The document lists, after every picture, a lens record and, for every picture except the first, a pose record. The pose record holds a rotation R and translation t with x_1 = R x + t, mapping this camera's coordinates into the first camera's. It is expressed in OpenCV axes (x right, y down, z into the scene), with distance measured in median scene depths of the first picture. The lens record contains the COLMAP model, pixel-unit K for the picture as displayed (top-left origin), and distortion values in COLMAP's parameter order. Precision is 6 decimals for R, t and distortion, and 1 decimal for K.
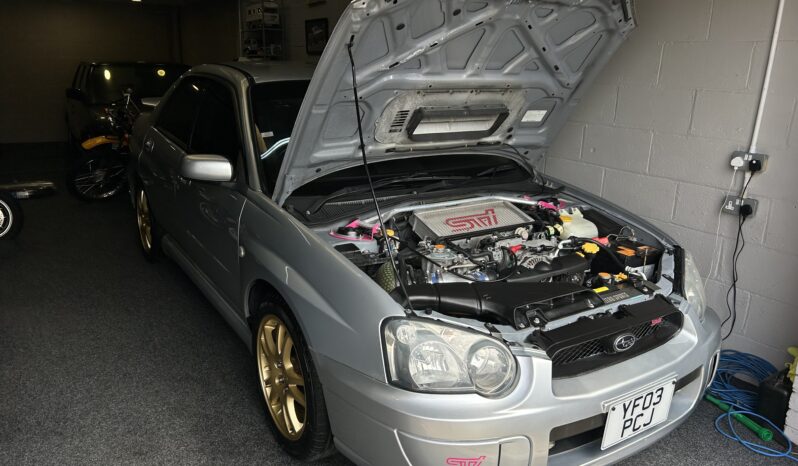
lens RADIAL K [[582.1, 0, 401.7], [0, 582.1, 221.5], [0, 0, 1]] dist [-0.005586, -0.002272]
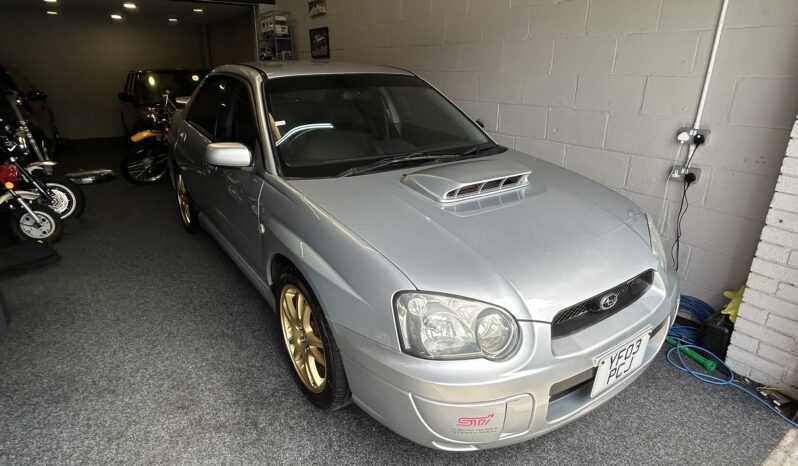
lens RADIAL K [[422.2, 0, 399.4], [0, 422.2, 222.9], [0, 0, 1]] dist [-0.017753, -0.000213]
pose [[0.999111, -0.033055, 0.026178, -0.029618], [0.030827, 0.996206, 0.081382, -0.017328], [-0.028769, -0.080503, 0.996339, 0.177994]]
